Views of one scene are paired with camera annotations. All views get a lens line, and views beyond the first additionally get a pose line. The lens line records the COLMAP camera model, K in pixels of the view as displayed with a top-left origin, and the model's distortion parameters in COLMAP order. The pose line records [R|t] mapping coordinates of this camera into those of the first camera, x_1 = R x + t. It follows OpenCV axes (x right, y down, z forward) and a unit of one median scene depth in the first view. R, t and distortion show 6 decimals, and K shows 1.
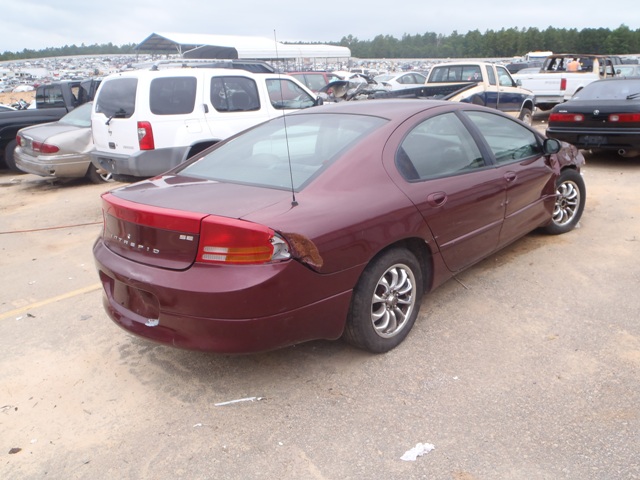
lens RADIAL K [[526.1, 0, 316.5], [0, 526.1, 241.9], [0, 0, 1]] dist [-0.017603, 0.002615]
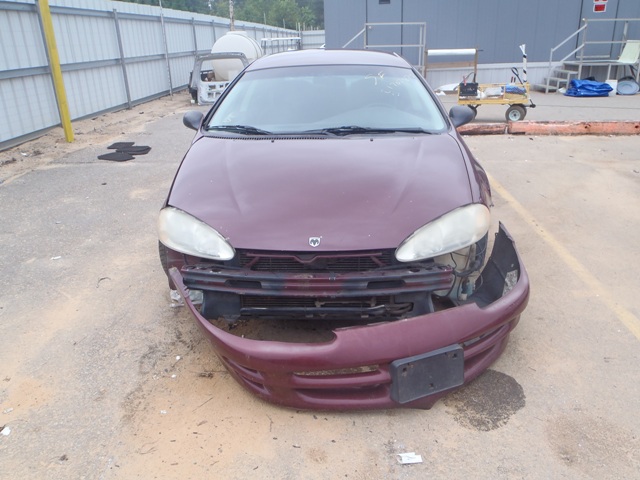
lens RADIAL K [[526.1, 0, 315.2], [0, 526.1, 242.4], [0, 0, 1]] dist [-0.017603, 0.002615]
pose [[-0.759373, 0.308525, -0.572857, 0.765344], [-0.125635, 0.794335, 0.594347, -0.509966], [0.638412, 0.523301, -0.564435, 1.542399]]
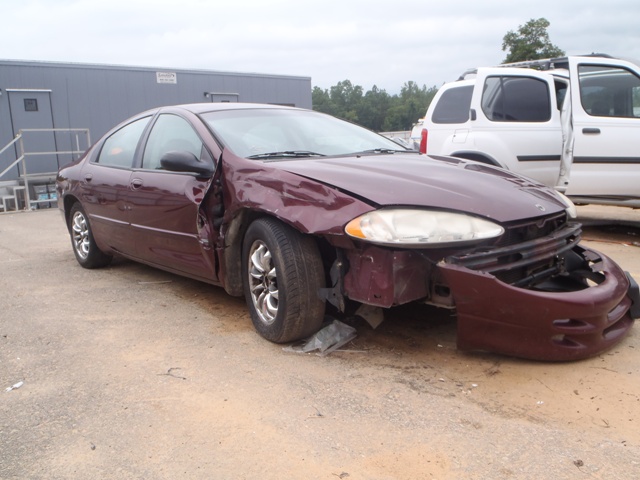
lens RADIAL K [[526.1, 0, 317.0], [0, 526.1, 243.2], [0, 0, 1]] dist [-0.017603, 0.002615]
pose [[-0.077605, 0.228714, -0.970396, 1.023993], [-0.254287, 0.936599, 0.241084, -0.267729], [0.964010, 0.265468, -0.014526, 1.082020]]
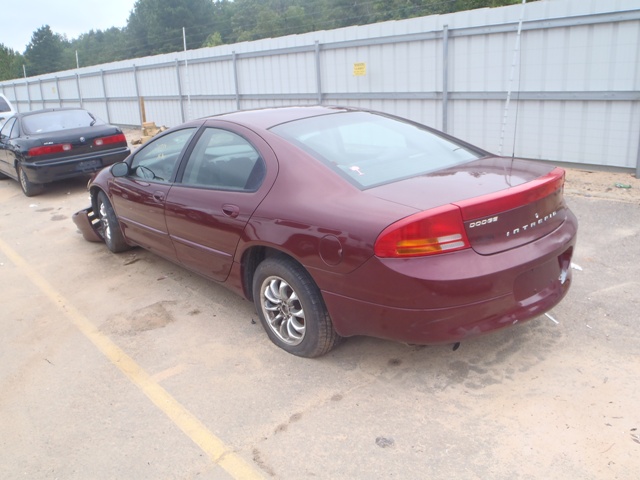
lens RADIAL K [[526.1, 0, 316.2], [0, 526.1, 239.5], [0, 0, 1]] dist [-0.017603, 0.002615]
pose [[0.105338, -0.263817, 0.958804, -0.773945], [0.363703, 0.907589, 0.209767, -0.184865], [-0.925540, 0.326623, 0.191555, 0.690236]]
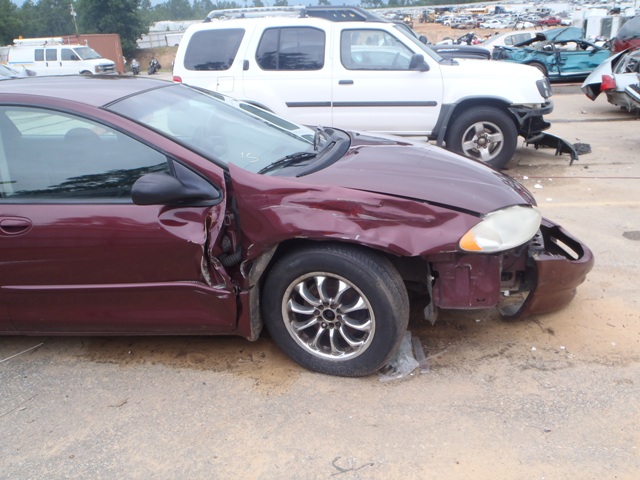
lens RADIAL K [[526.1, 0, 323.9], [0, 526.1, 236.5], [0, 0, 1]] dist [-0.017603, 0.002615]
pose [[0.625184, 0.292951, -0.723412, 0.817183], [-0.218080, 0.955534, 0.198482, -0.245052], [0.749390, 0.033674, 0.661272, 0.698474]]
